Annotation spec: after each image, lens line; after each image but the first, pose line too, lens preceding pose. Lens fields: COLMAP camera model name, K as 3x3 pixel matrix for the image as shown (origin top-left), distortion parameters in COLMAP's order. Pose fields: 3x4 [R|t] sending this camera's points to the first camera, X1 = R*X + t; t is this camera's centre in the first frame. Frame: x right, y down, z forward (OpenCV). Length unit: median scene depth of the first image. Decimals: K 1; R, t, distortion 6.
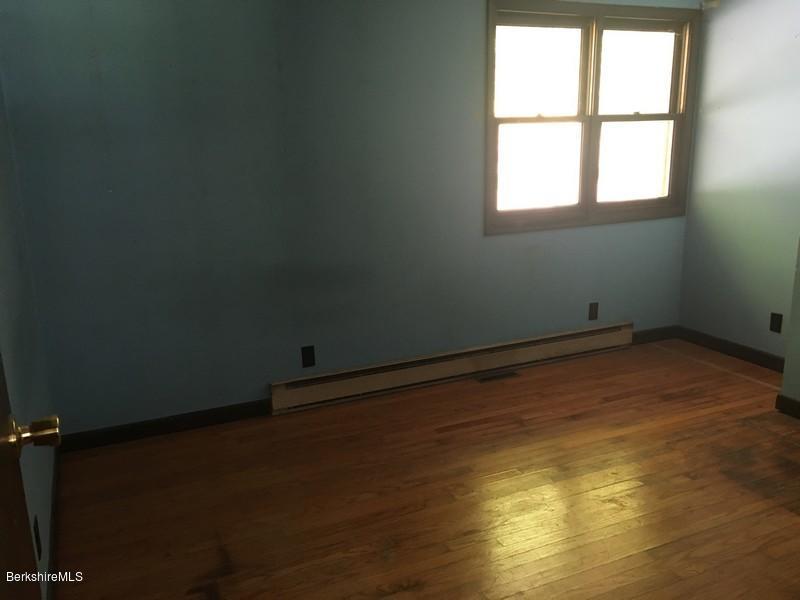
lens RADIAL K [[691.6, 0, 396.0], [0, 691.6, 295.5], [0, 0, 1]] dist [0.097013, -0.112742]
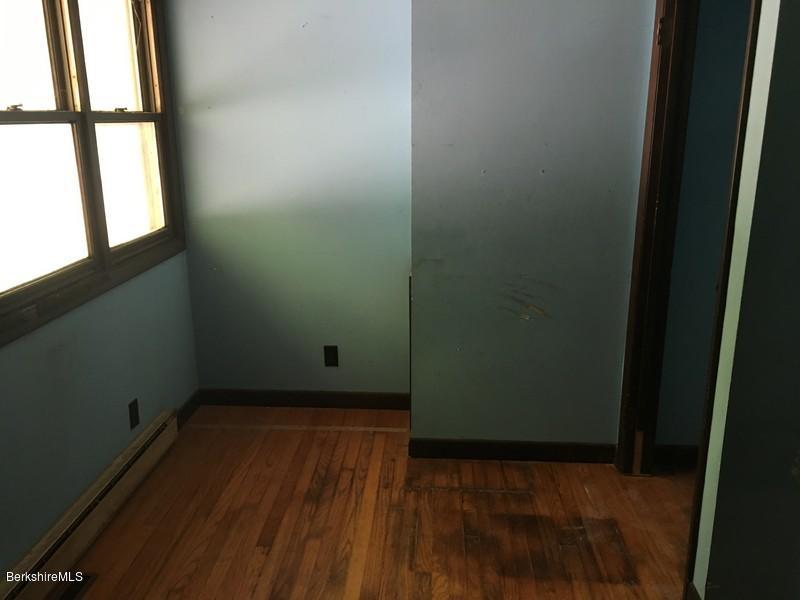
lens RADIAL K [[679.4, 0, 400.0], [0, 679.4, 300.0], [0, 0, 1]] dist [0.089926, -0.119680]
pose [[0.474052, -0.212022, 0.854588, -0.136451], [0.198413, 0.971335, 0.130924, -0.125764], [-0.857850, 0.107497, 0.502532, 0.492868]]
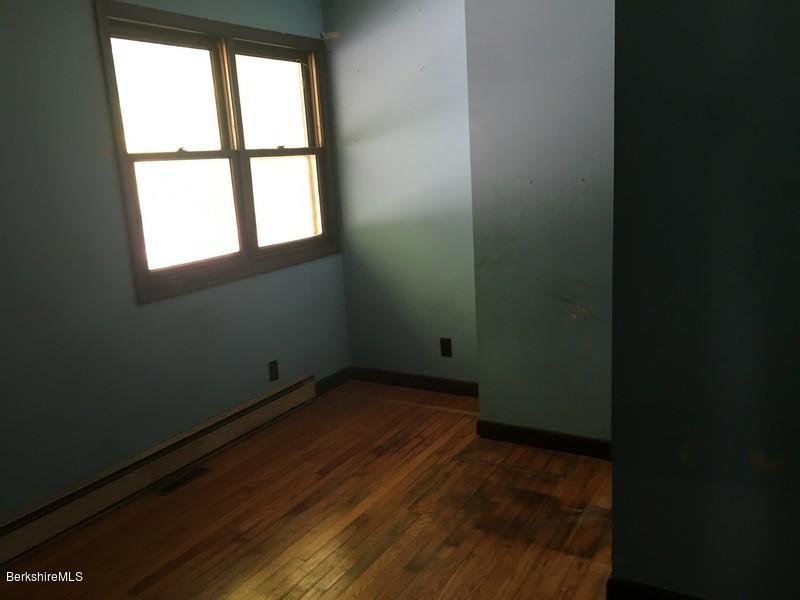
lens RADIAL K [[691.6, 0, 396.0], [0, 691.6, 295.5], [0, 0, 1]] dist [0.097013, -0.112742]
pose [[0.827723, -0.140938, 0.543149, -0.054206], [0.172091, 0.985059, -0.006648, -0.041461], [-0.534096, 0.098974, 0.839610, 0.191951]]
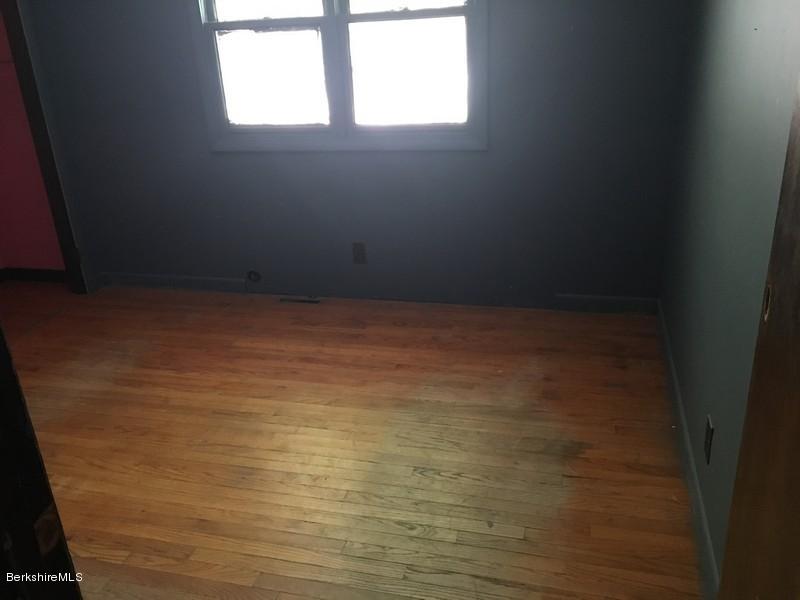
lens RADIAL K [[691.6, 0, 396.0], [0, 691.6, 295.5], [0, 0, 1]] dist [0.097013, -0.112742]
pose [[0.756915, 0.220202, -0.615298, 0.934036], [-0.121288, 0.972499, 0.198832, -0.111786], [0.642160, -0.075870, 0.762807, 0.404242]]
